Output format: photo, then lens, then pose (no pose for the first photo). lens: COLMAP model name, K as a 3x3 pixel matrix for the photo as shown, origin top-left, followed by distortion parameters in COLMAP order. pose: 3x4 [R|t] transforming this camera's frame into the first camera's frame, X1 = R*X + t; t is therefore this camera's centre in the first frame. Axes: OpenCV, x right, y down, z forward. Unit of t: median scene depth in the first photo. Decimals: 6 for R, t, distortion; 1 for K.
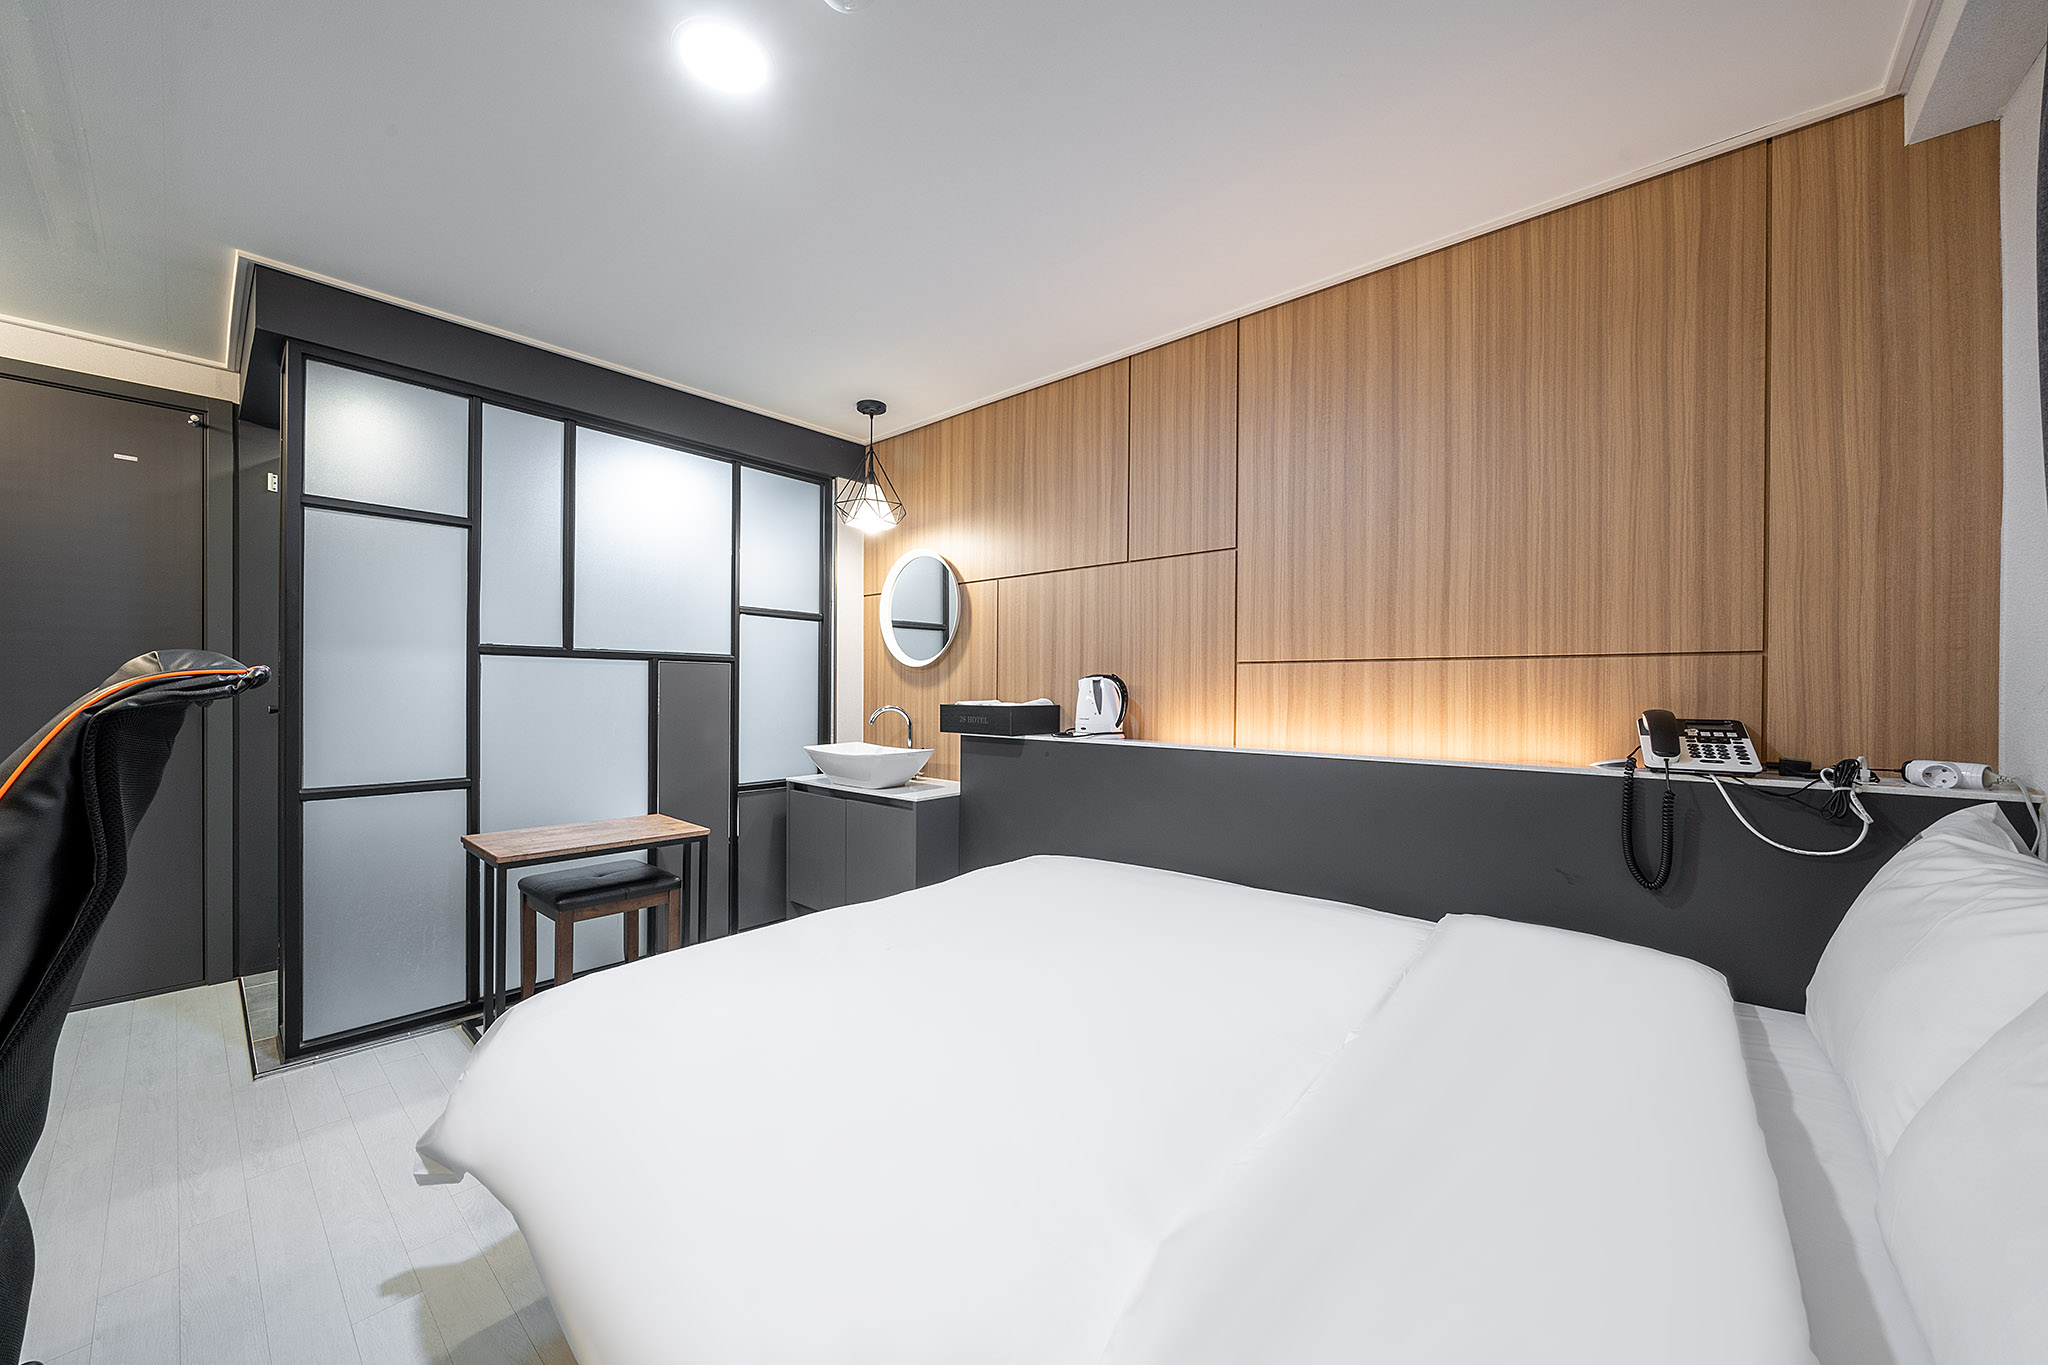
lens RADIAL K [[748.9, 0, 1025.9], [0, 748.9, 696.6], [0, 0, 1]] dist [-0.000963, -0.000106]
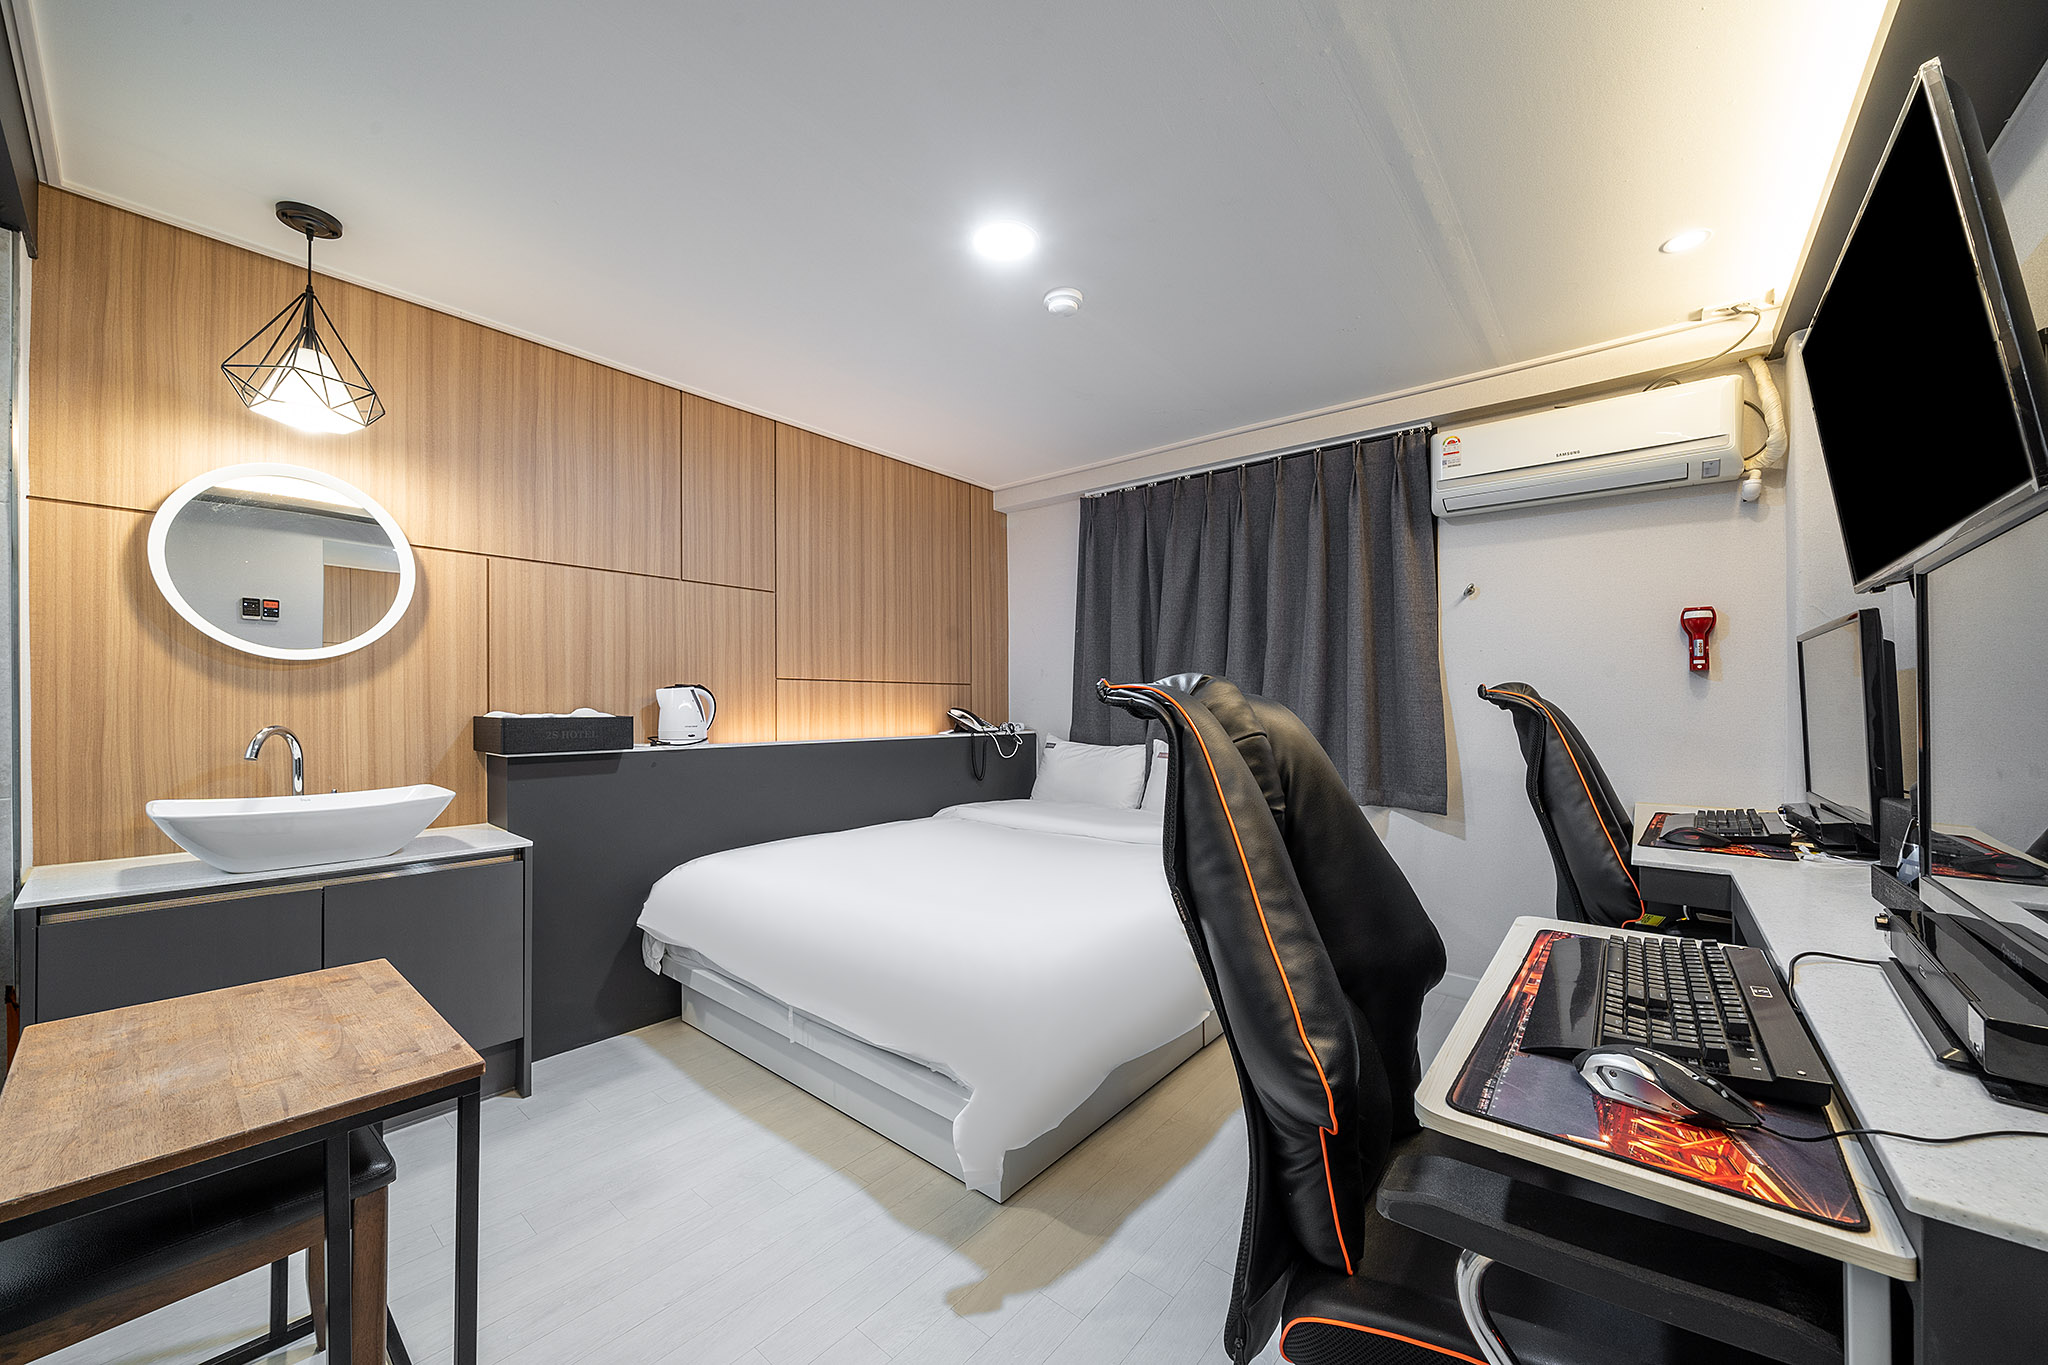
lens RADIAL K [[748.9, 0, 1025.9], [0, 748.9, 696.6], [0, 0, 1]] dist [-0.000963, -0.000106]
pose [[-0.025406, 0.008478, 0.999641, -0.954410], [0.014197, 0.999866, -0.008119, 0.003238], [-0.999576, 0.013986, -0.025523, 0.537579]]
